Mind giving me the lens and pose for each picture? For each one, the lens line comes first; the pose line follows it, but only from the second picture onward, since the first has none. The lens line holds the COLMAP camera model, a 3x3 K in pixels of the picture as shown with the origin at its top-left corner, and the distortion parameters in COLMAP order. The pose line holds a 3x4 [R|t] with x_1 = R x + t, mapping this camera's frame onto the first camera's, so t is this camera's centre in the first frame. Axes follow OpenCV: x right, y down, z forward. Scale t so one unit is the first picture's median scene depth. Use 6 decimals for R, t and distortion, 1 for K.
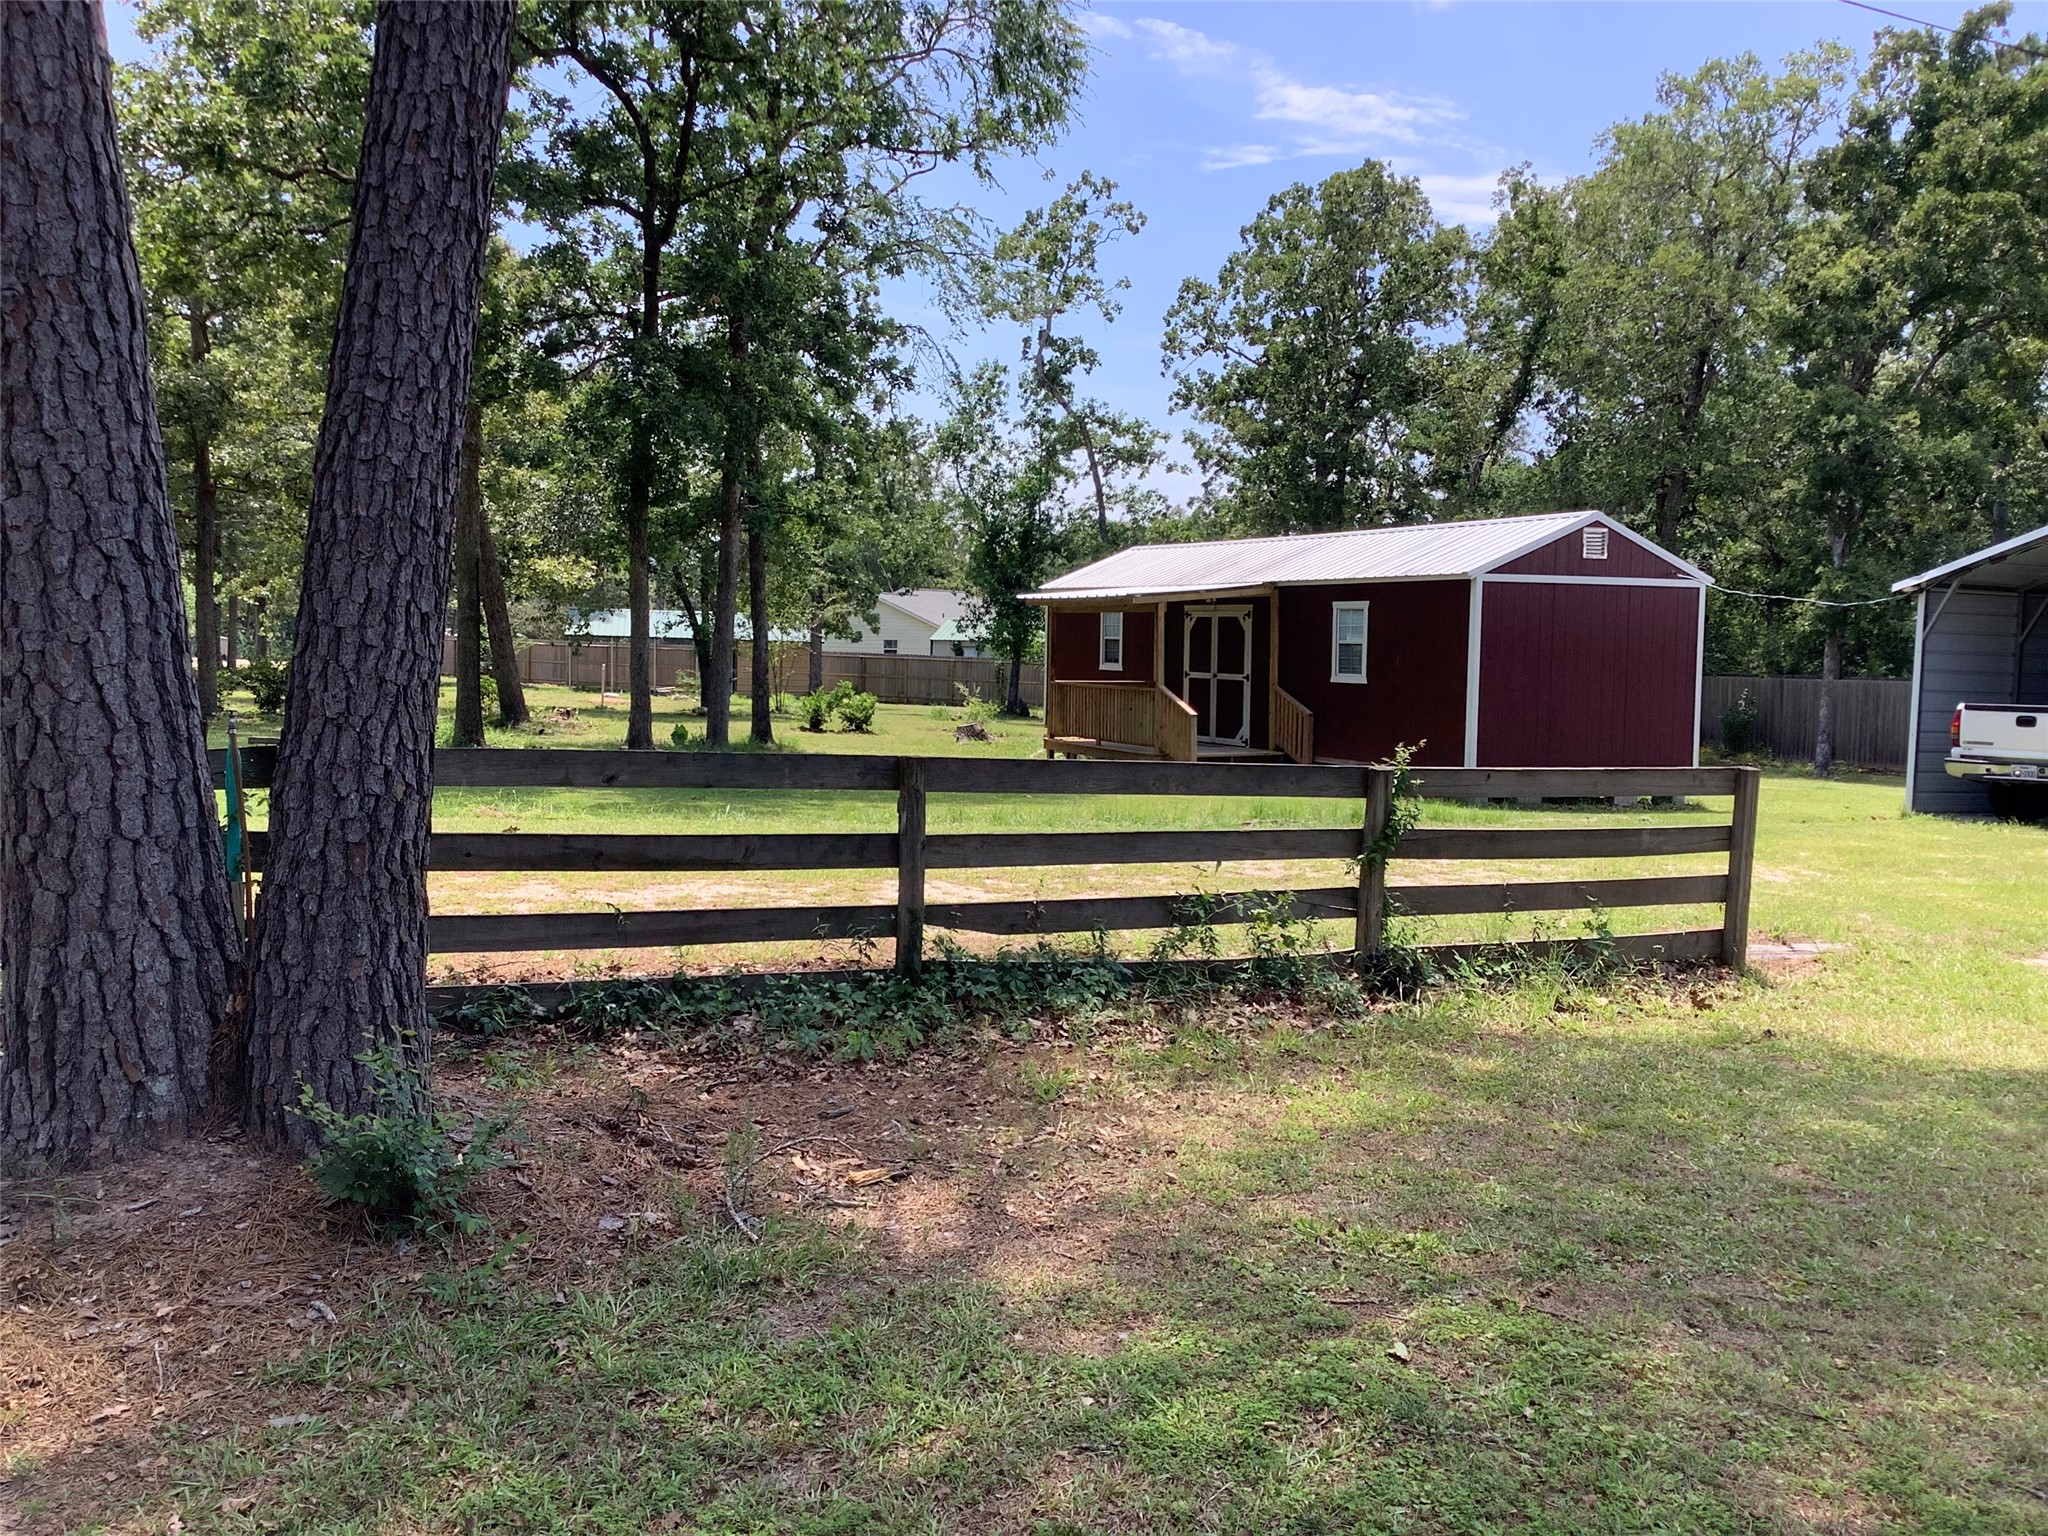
lens RADIAL K [[1867.4, 0, 1025.2], [0, 1867.4, 714.3], [0, 0, 1]] dist [0.077151, -0.111644]
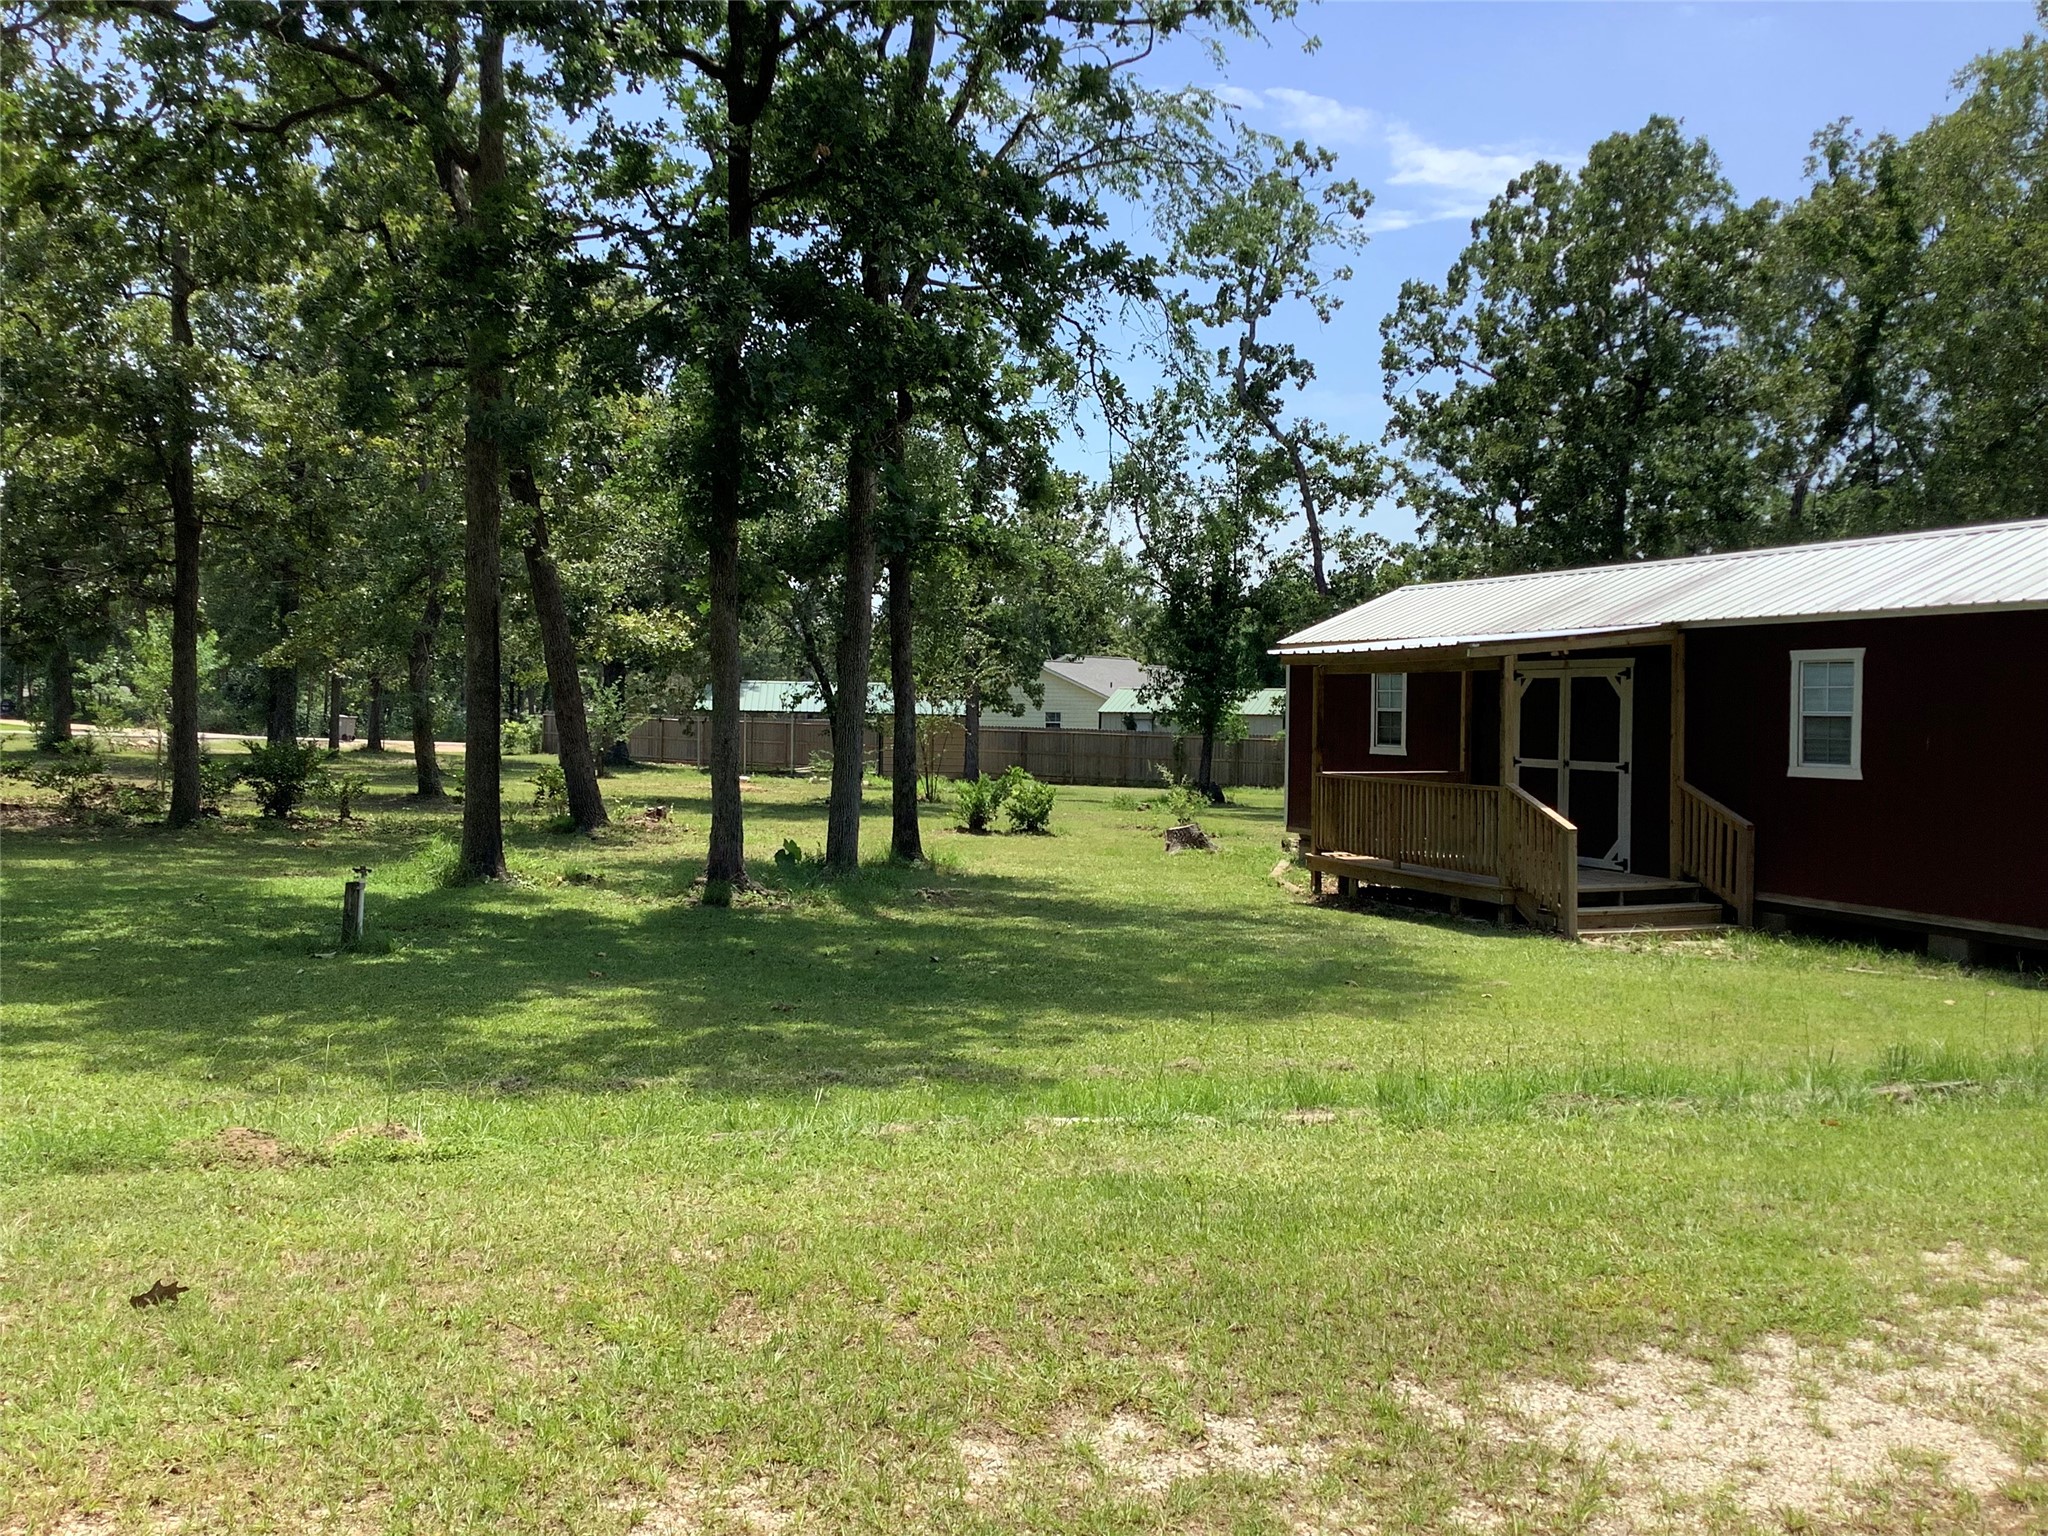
lens RADIAL K [[1865.4, 0, 1019.4], [0, 1865.4, 719.3], [0, 0, 1]] dist [0.088917, -0.137477]
pose [[0.996562, -0.007692, -0.082494, -0.022746], [0.004753, 0.999349, -0.035762, -0.007615], [0.082716, 0.035247, 0.995950, 0.171181]]
